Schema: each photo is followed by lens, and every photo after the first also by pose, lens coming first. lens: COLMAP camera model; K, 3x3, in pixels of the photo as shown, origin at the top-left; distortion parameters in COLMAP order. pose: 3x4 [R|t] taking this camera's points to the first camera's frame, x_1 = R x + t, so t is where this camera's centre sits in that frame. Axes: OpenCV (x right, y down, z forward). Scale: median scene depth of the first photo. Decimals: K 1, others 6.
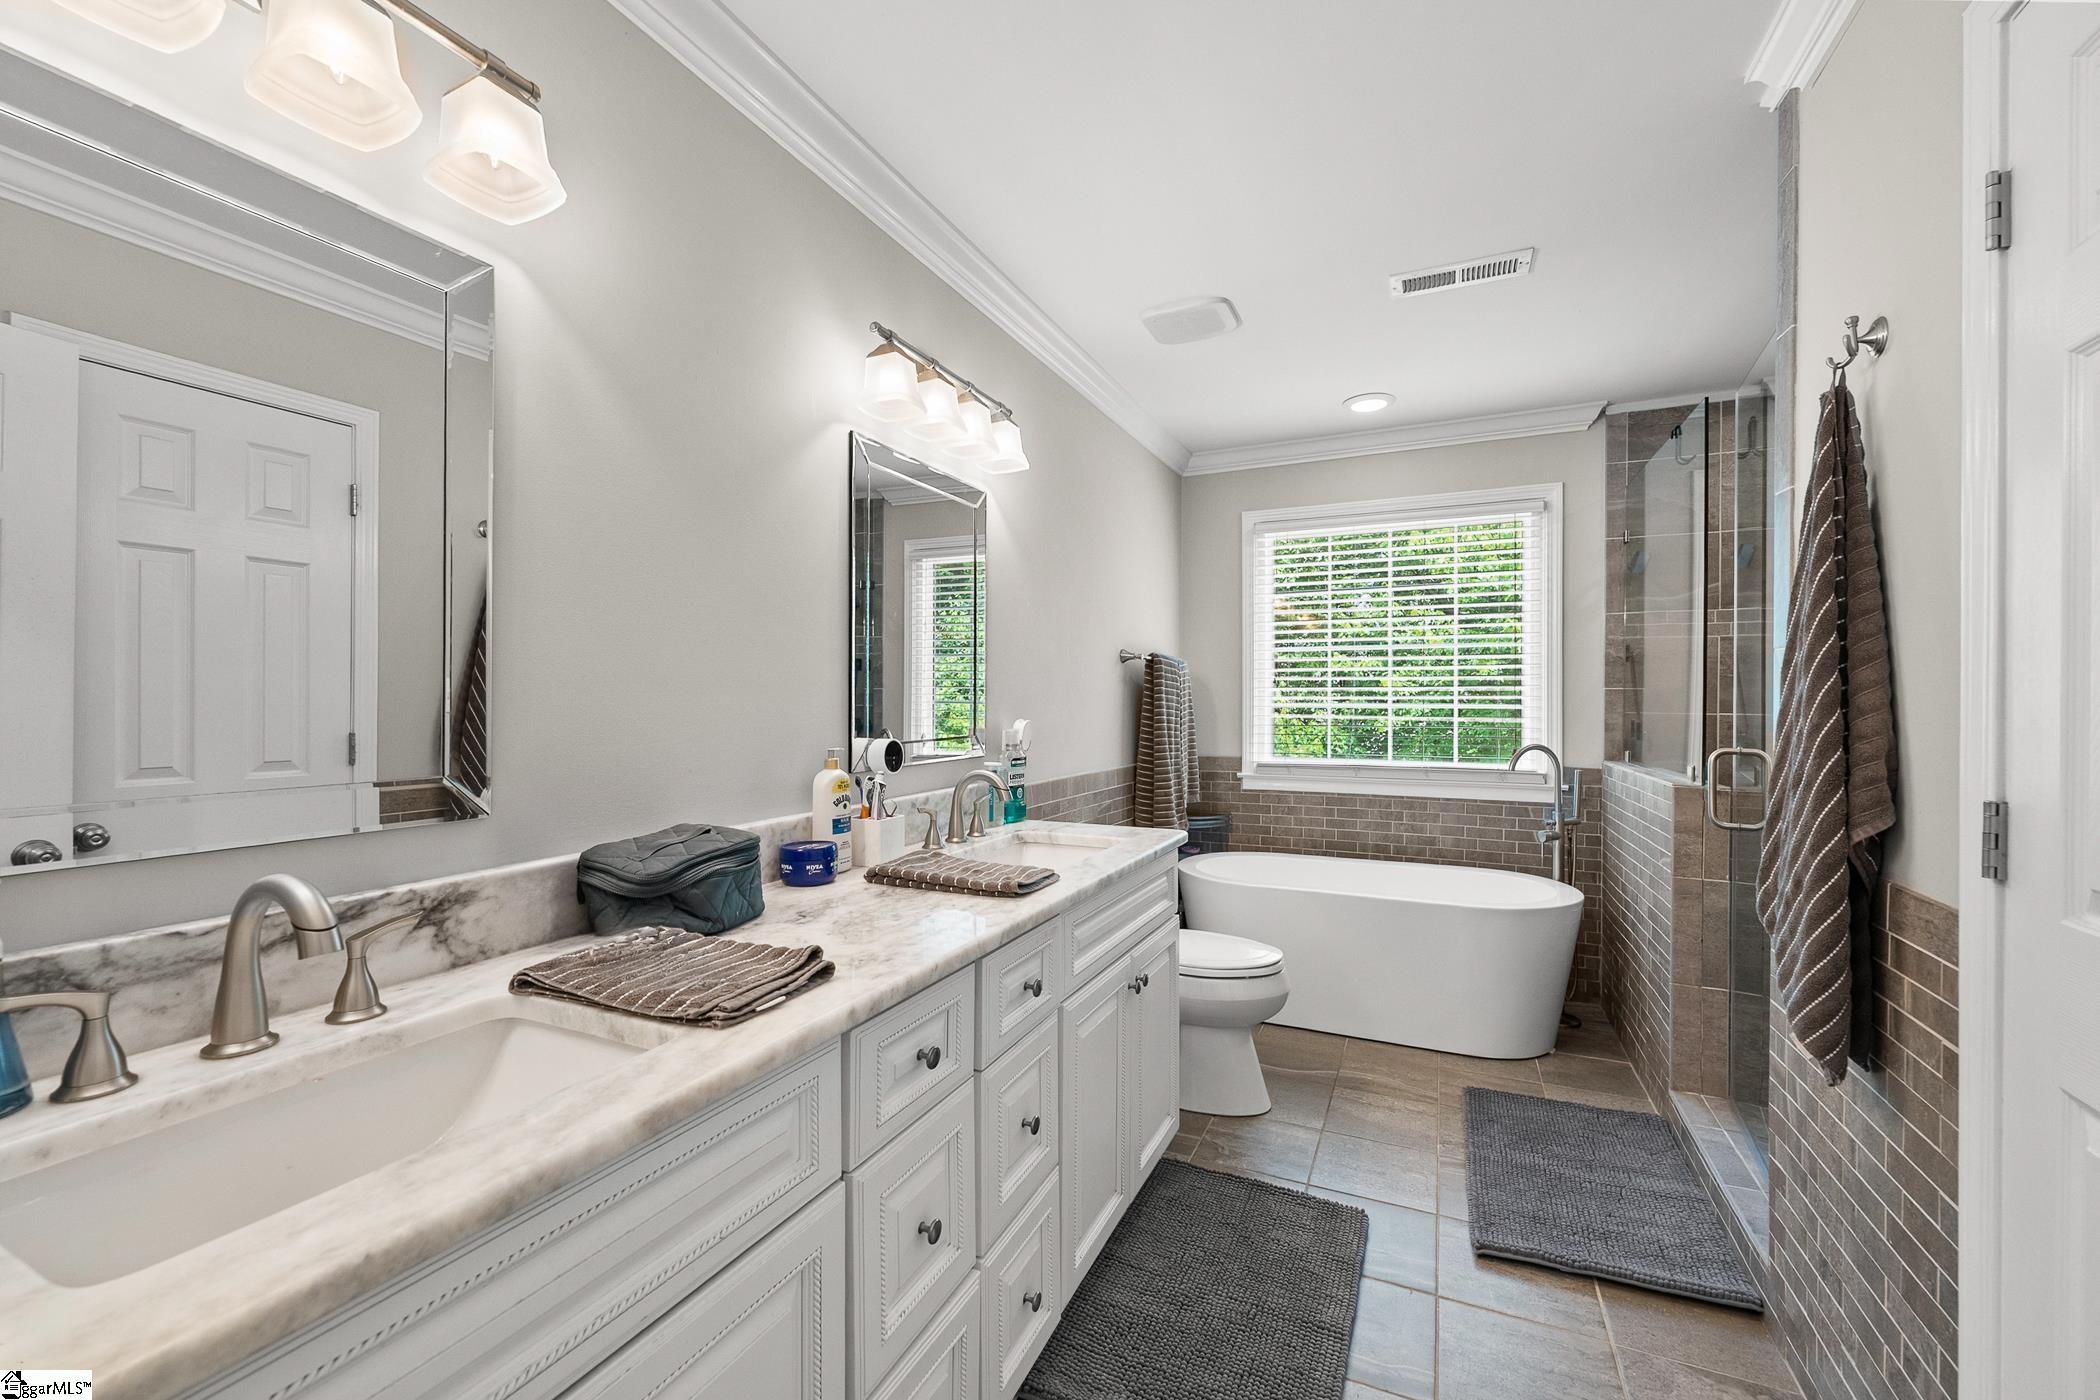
lens RADIAL K [[847.4, 0, 1047.7], [0, 847.4, 703.0], [0, 0, 1]] dist [0.002301, 0.000591]
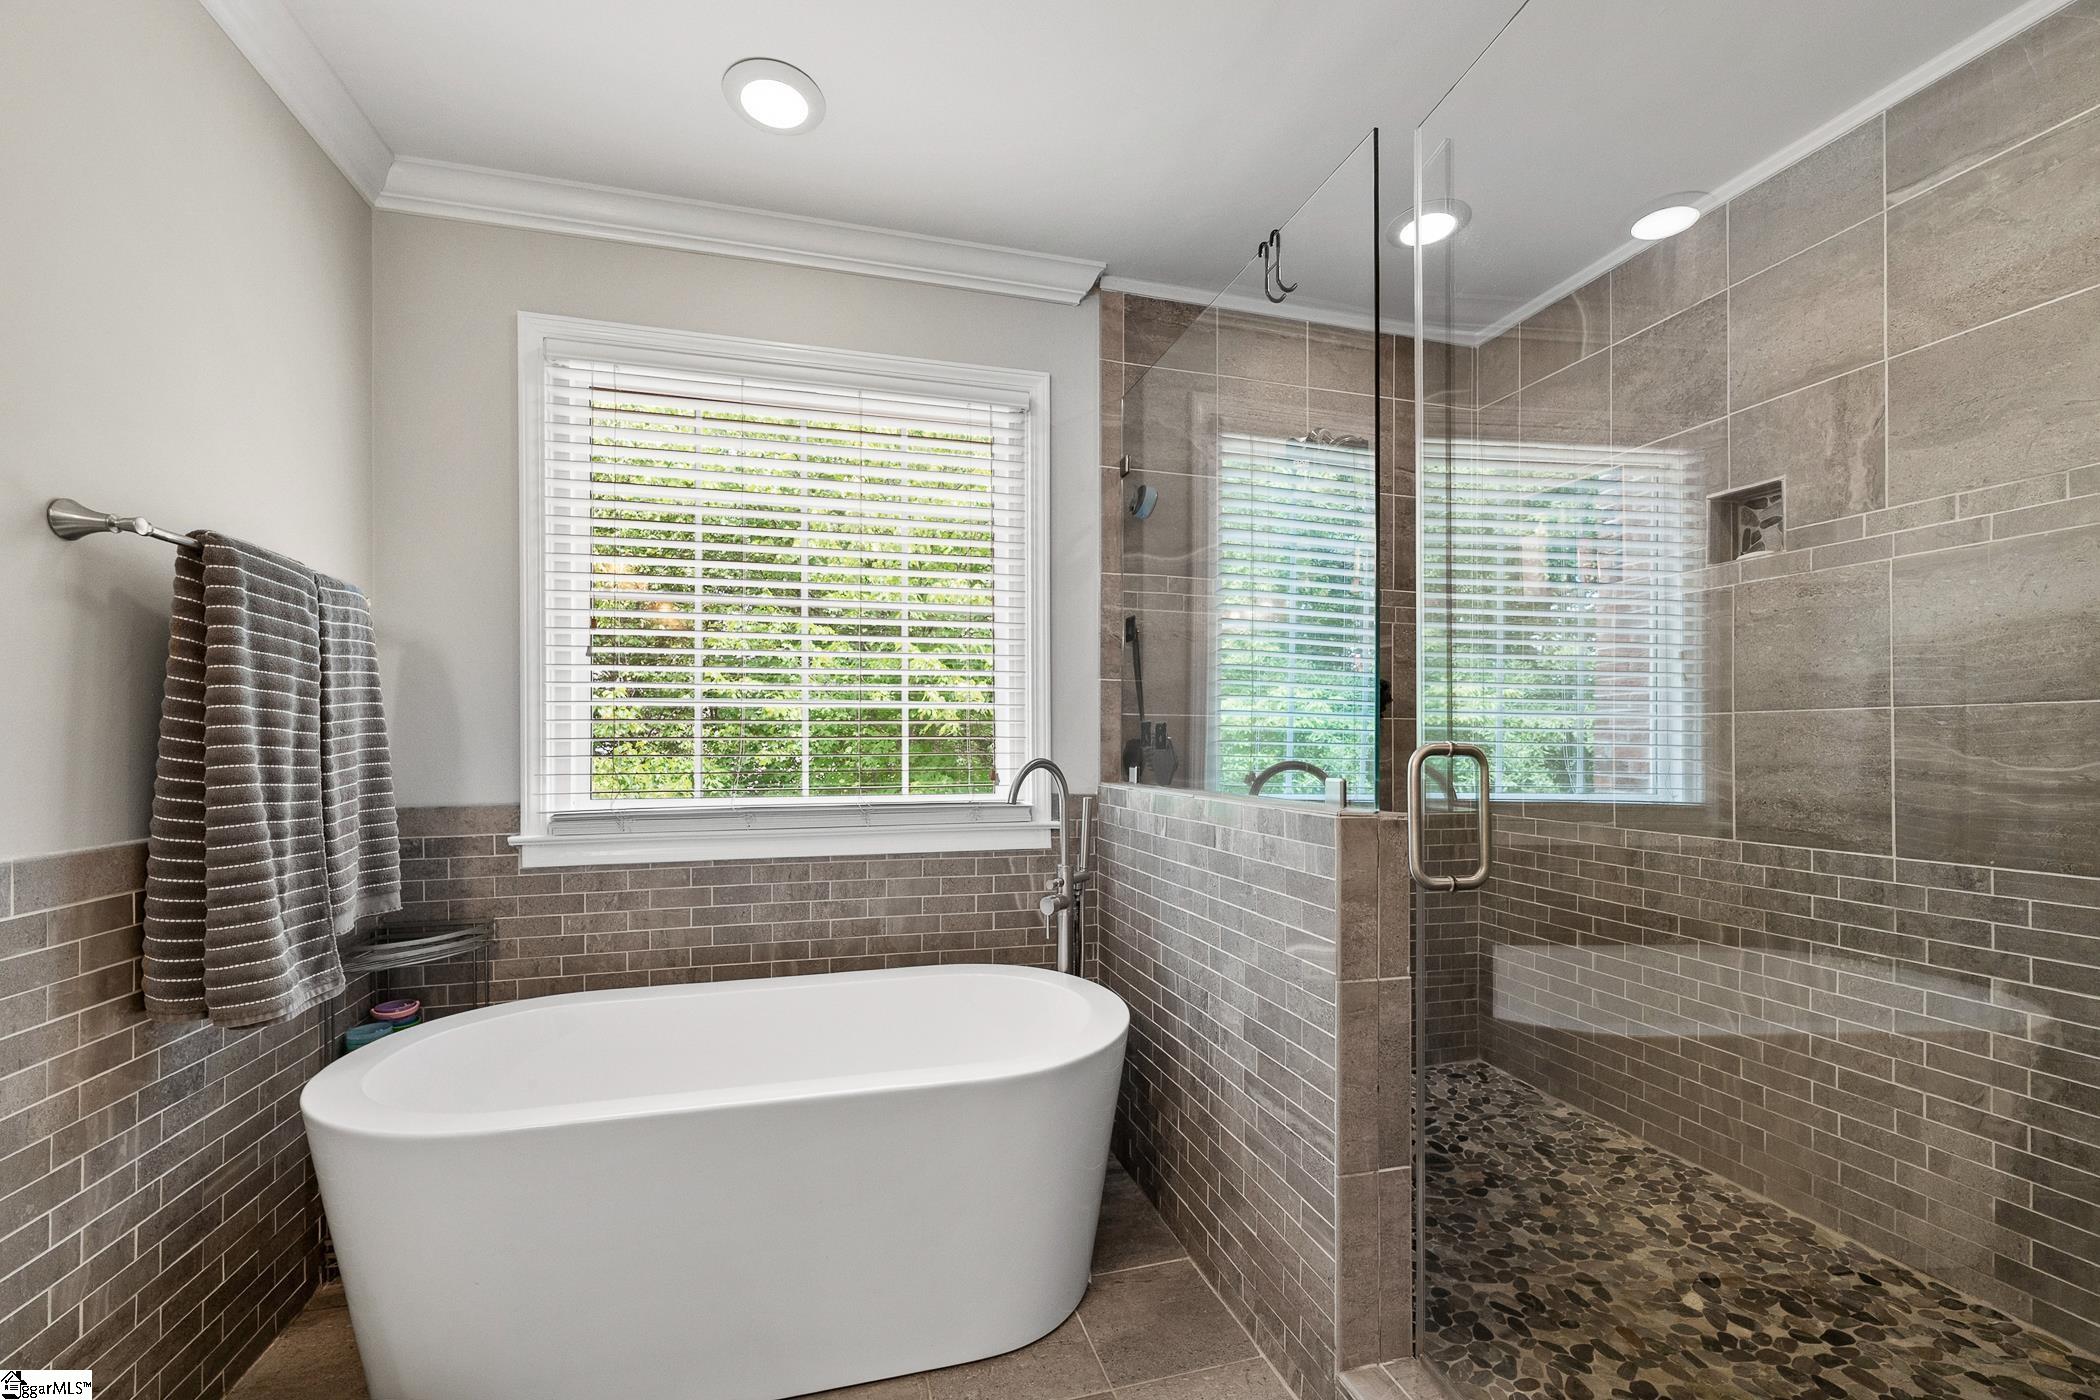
lens RADIAL K [[847.4, 0, 1038.8], [0, 847.4, 742.4], [0, 0, 1]] dist [0.002301, 0.000591]
pose [[0.762848, -0.003913, 0.646566, 0.161562], [0.004796, 0.999988, 0.000393, 0.033555], [-0.646560, 0.002801, 0.762858, 0.489114]]
